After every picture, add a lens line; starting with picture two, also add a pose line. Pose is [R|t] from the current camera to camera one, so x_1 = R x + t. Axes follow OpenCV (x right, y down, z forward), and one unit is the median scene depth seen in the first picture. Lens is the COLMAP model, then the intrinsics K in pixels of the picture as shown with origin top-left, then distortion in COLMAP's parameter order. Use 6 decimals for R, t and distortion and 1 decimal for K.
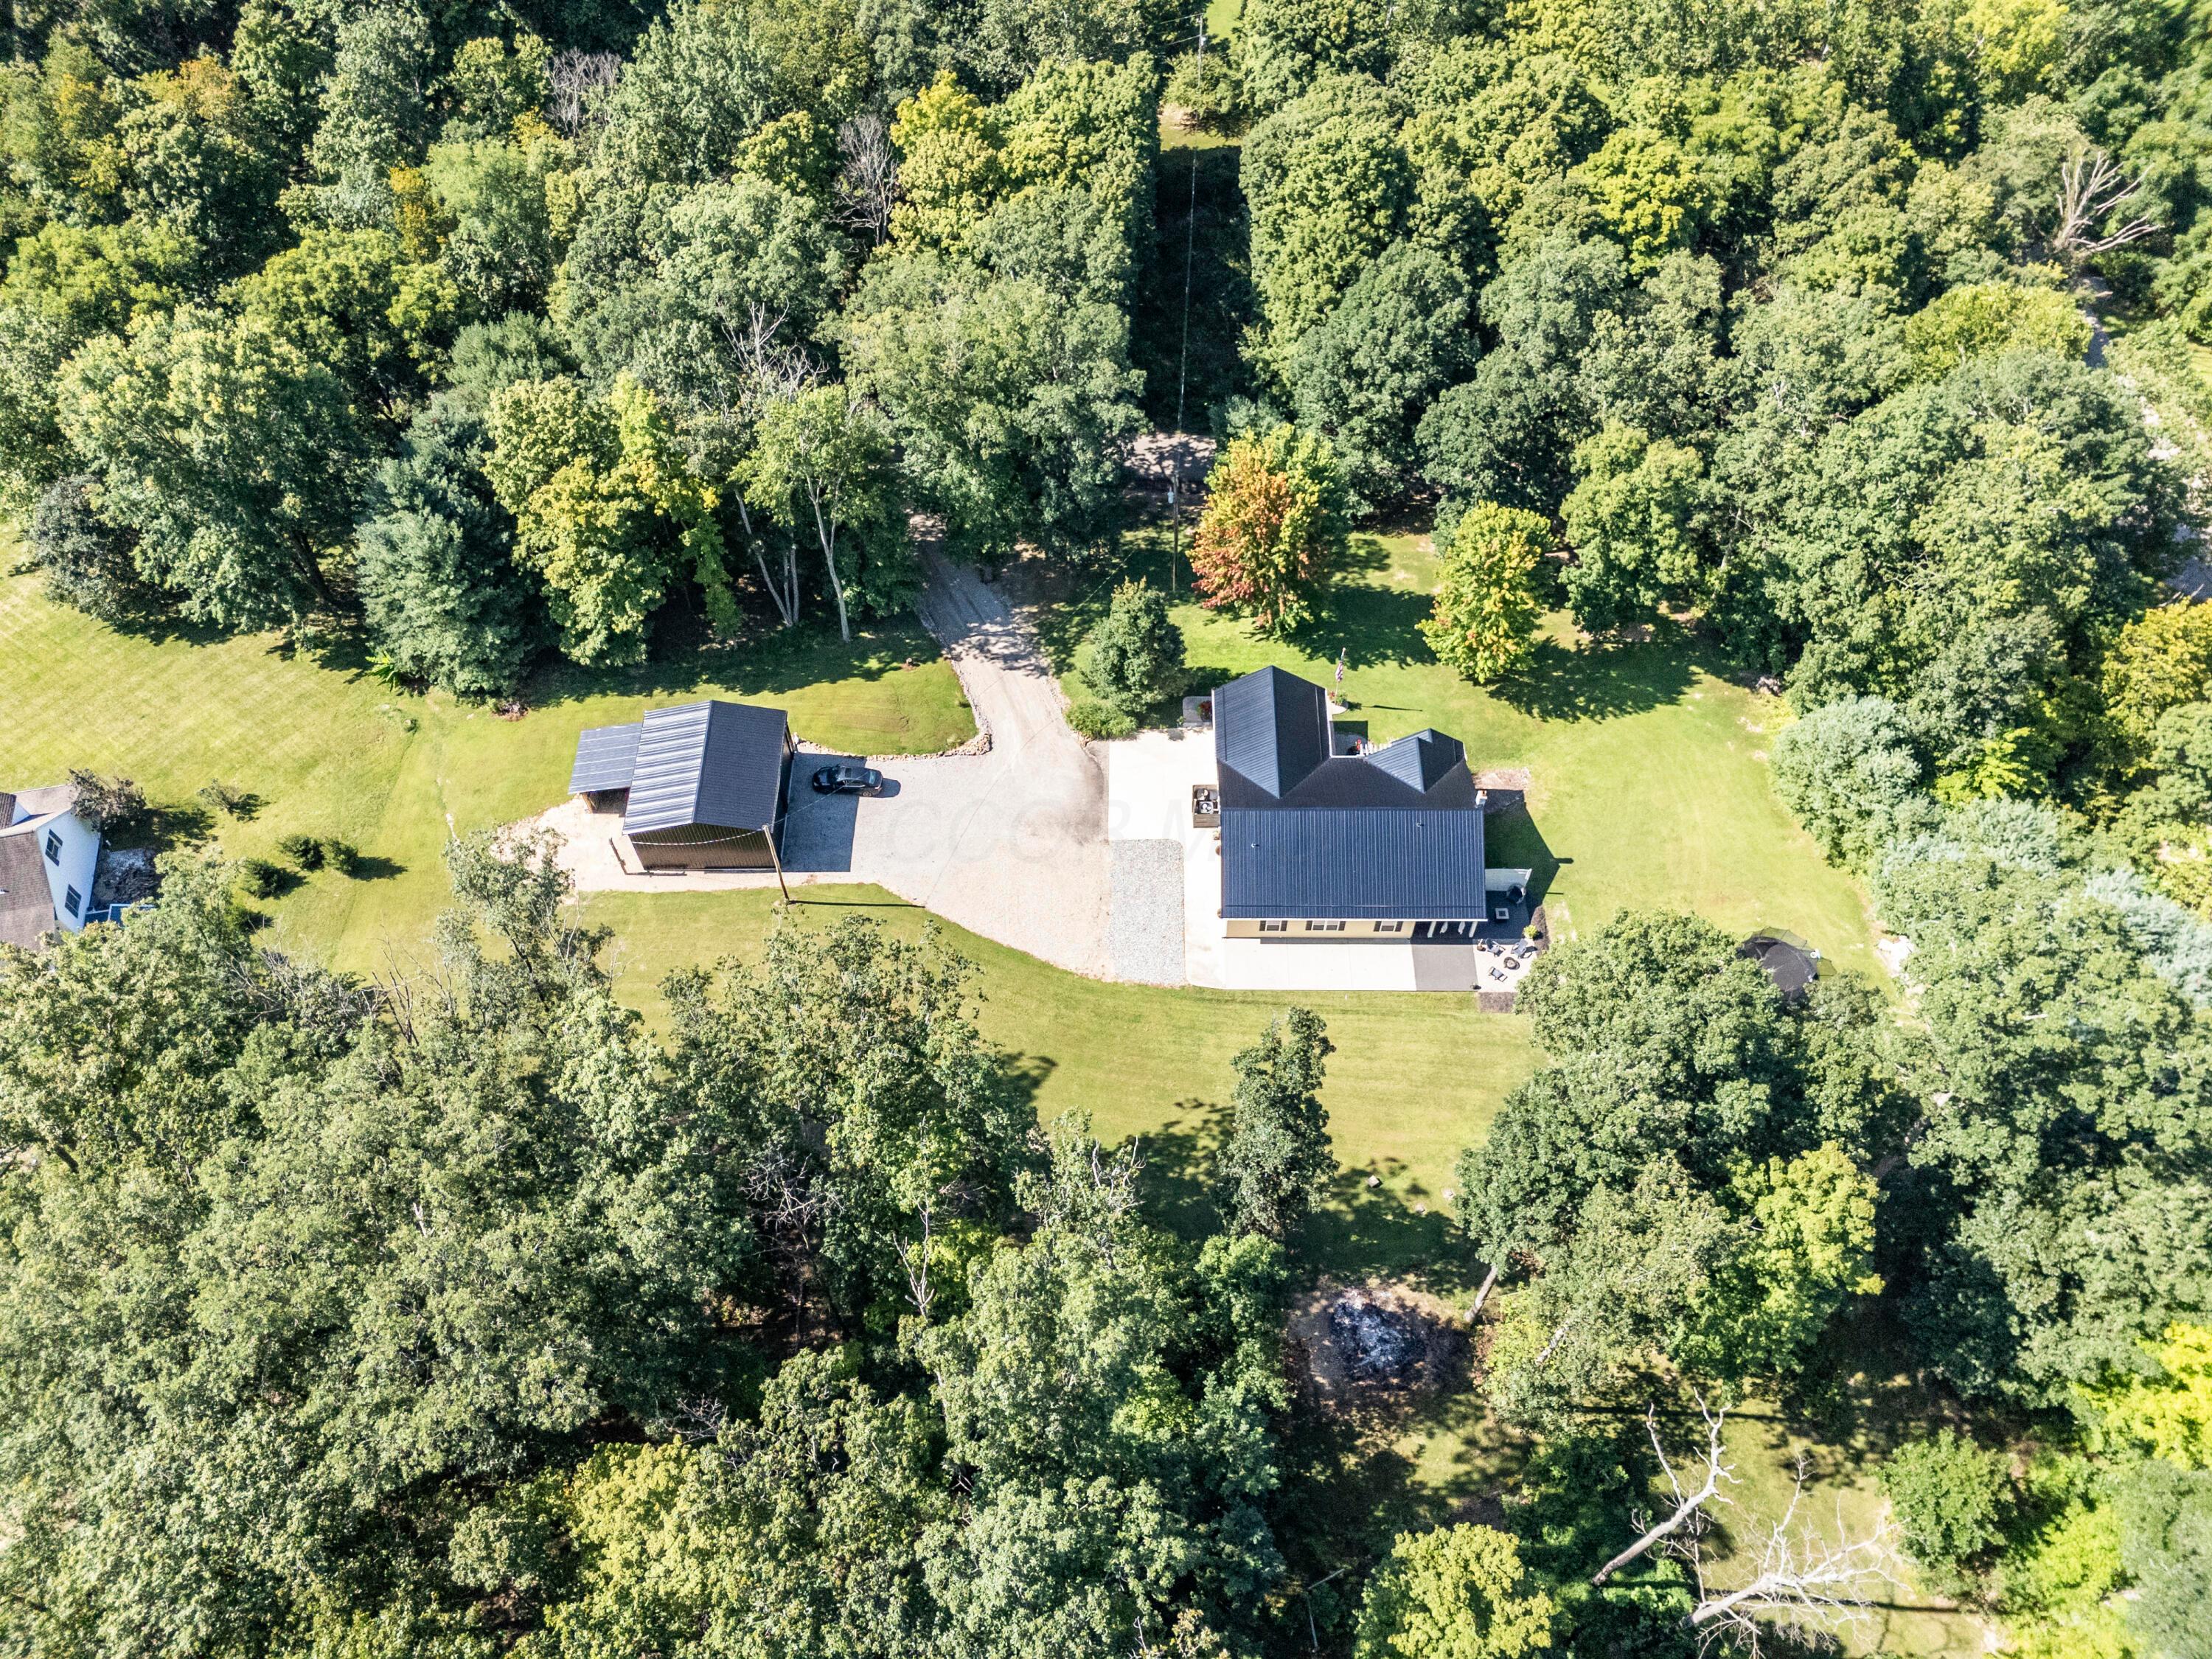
lens RADIAL K [[1641.0, 0, 1106.0], [0, 1641.0, 829.5], [0, 0, 1]] dist [0.052879, -0.000510]
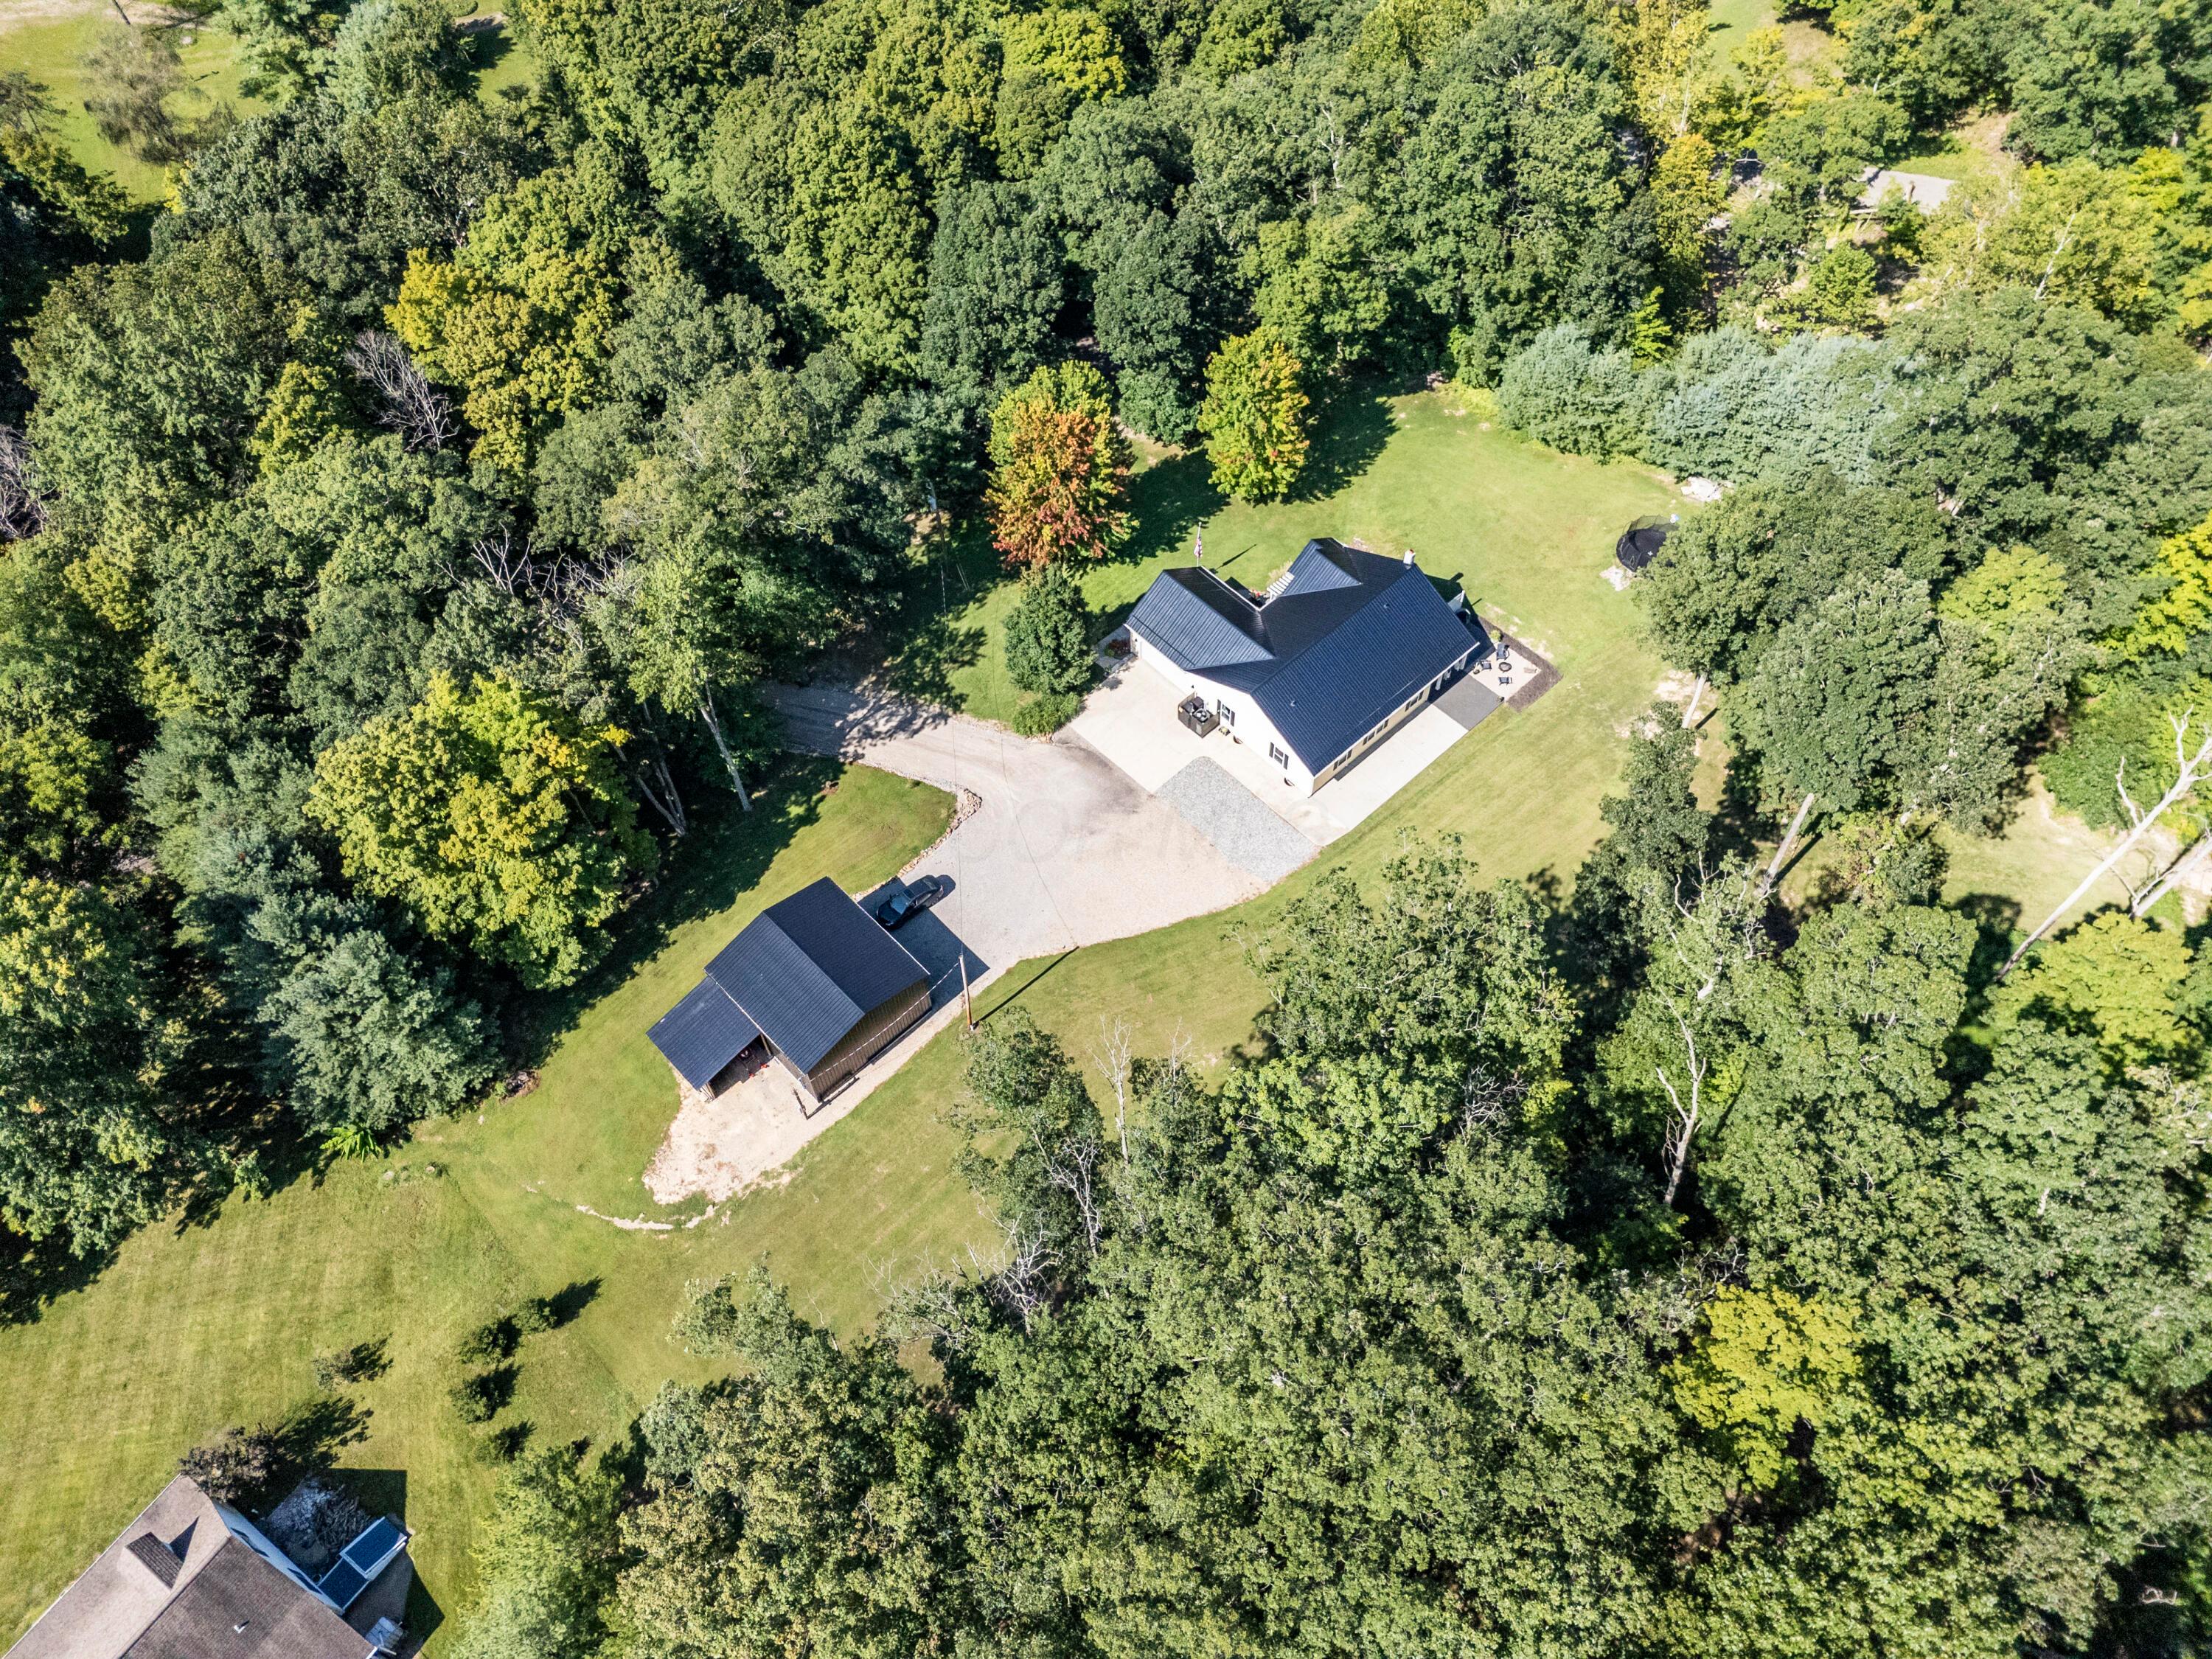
lens RADIAL K [[1641.0, 0, 1106.0], [0, 1641.0, 829.5], [0, 0, 1]] dist [0.052879, -0.000510]
pose [[0.726374, -0.573332, 0.379040, -0.400399], [0.575723, 0.808781, 0.120065, -0.109727], [-0.375397, 0.131010, 0.917558, 0.080856]]
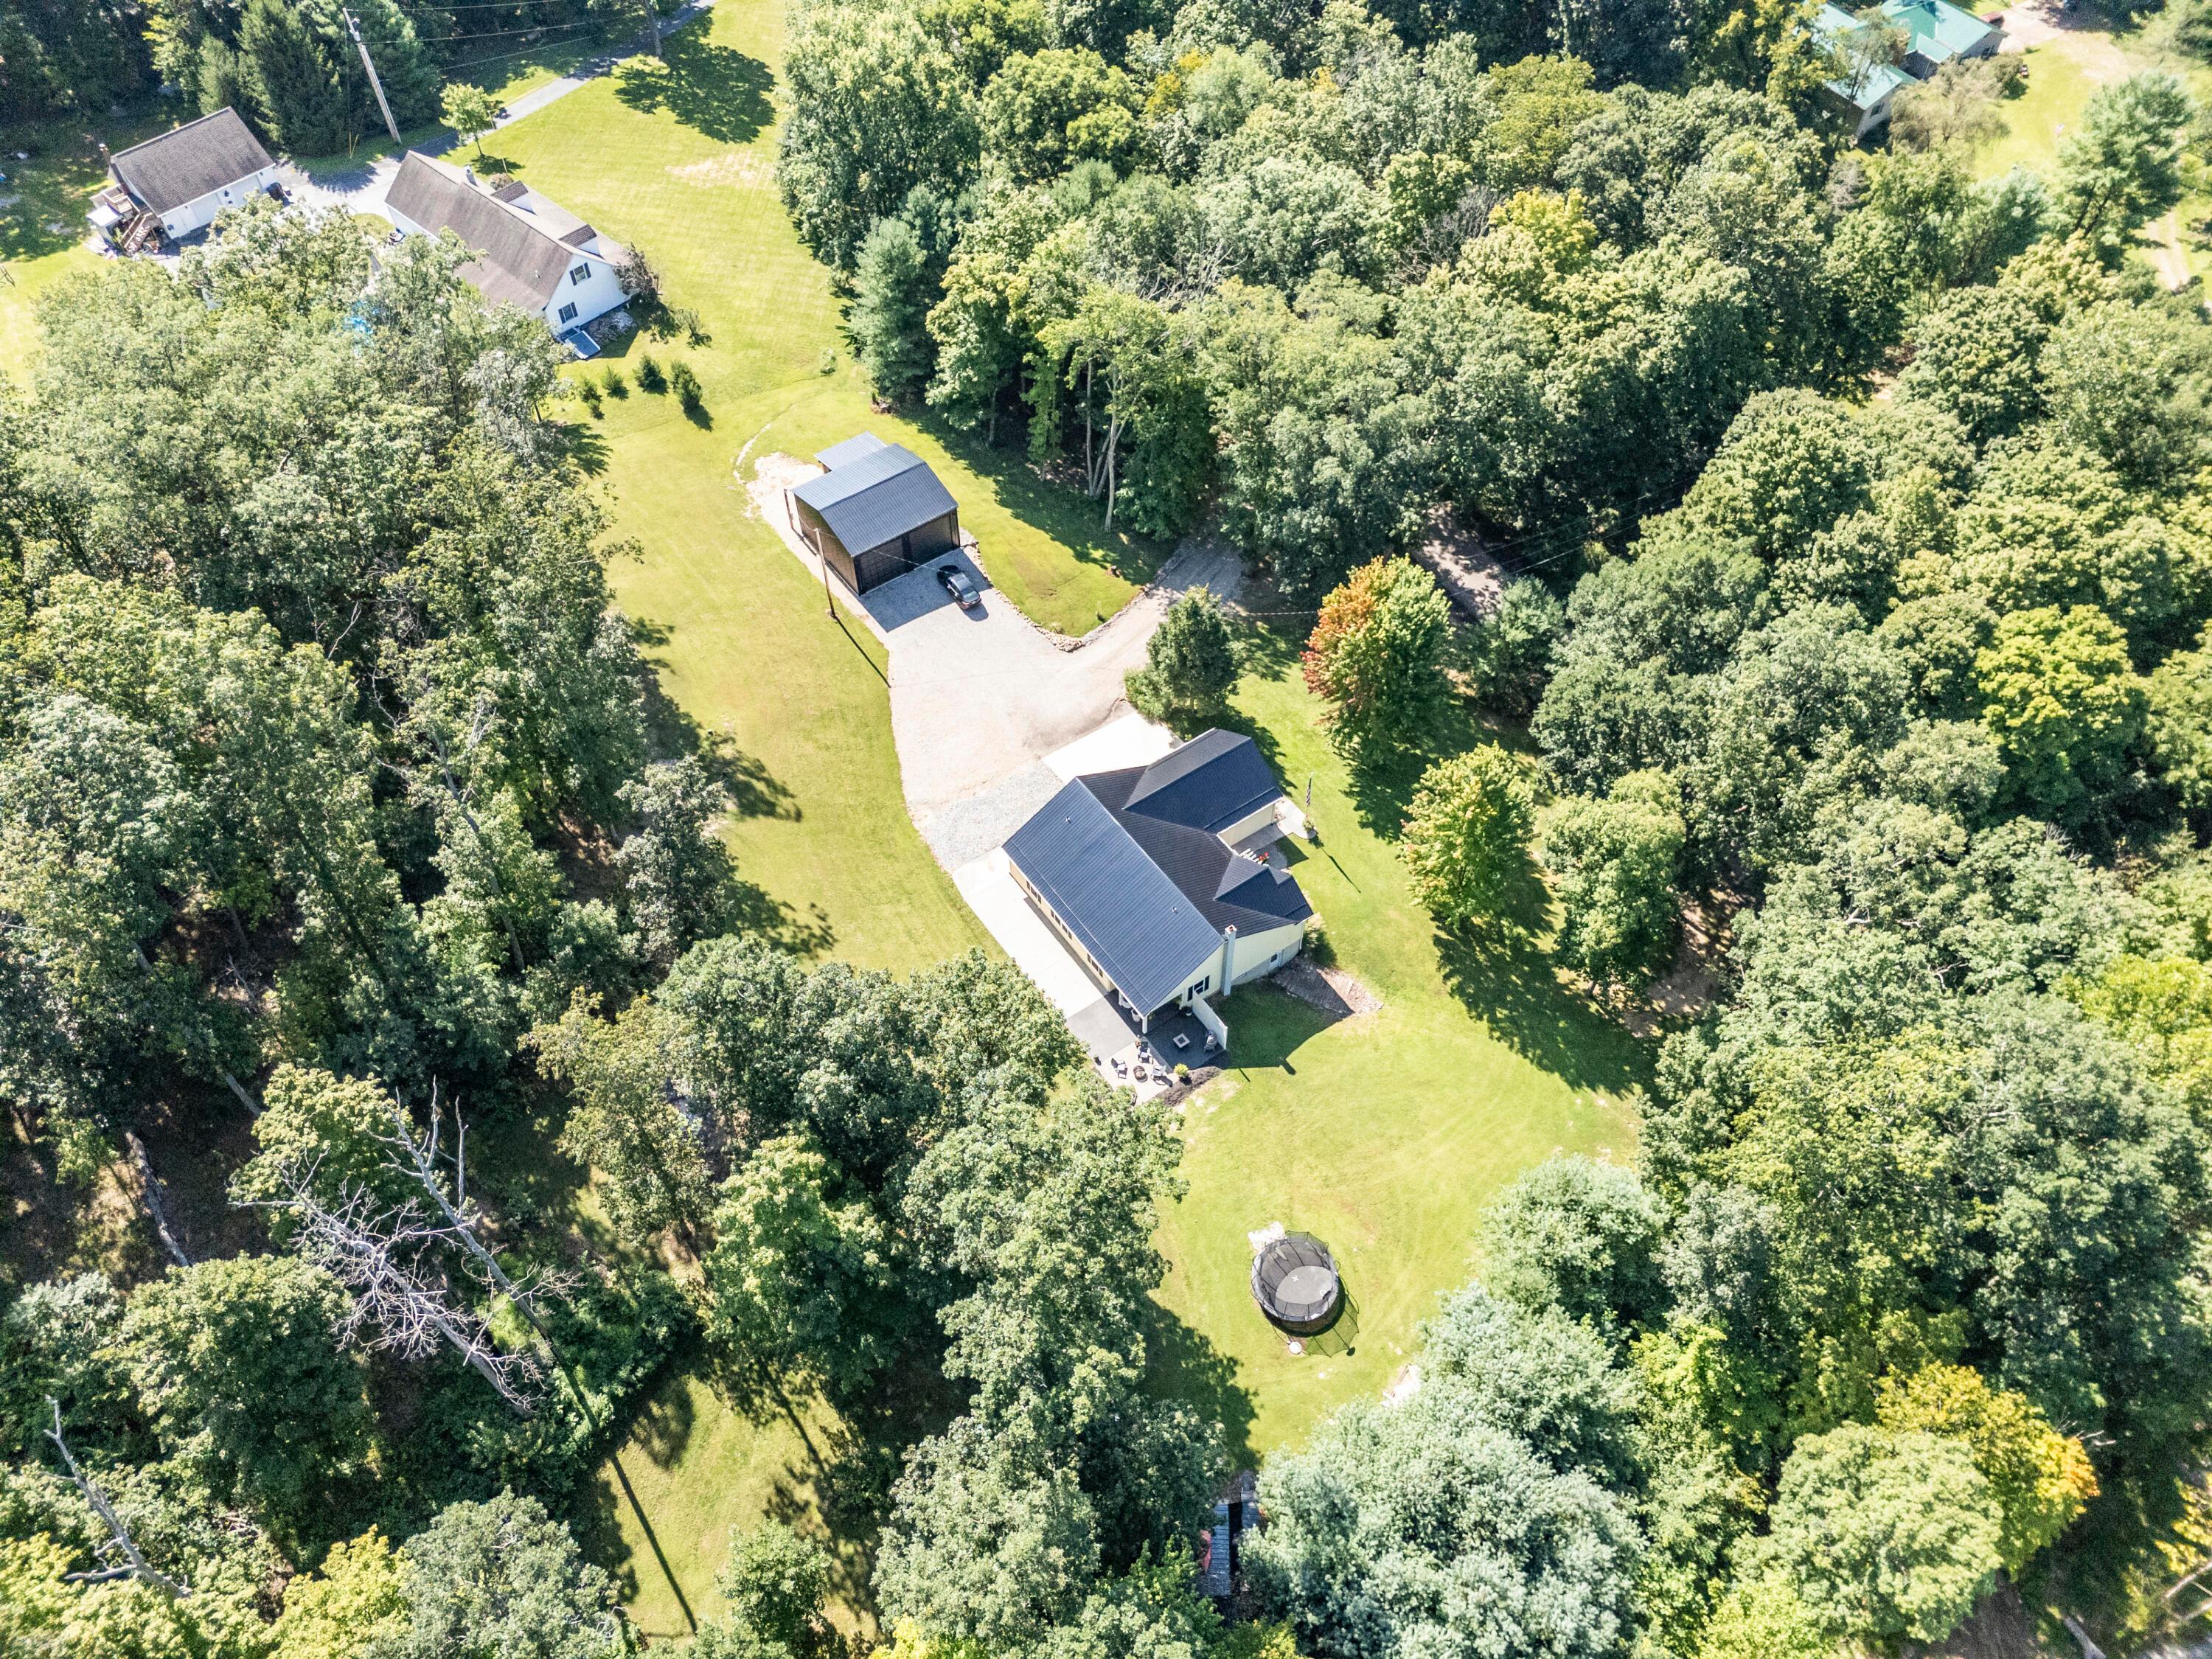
lens RADIAL K [[1641.0, 0, 1106.0], [0, 1641.0, 829.5], [0, 0, 1]] dist [0.052879, -0.000510]
pose [[0.581829, 0.646956, -0.492872, 0.572436], [-0.677108, 0.721027, 0.147121, -0.143285], [0.450555, 0.248128, 0.857574, 0.094832]]
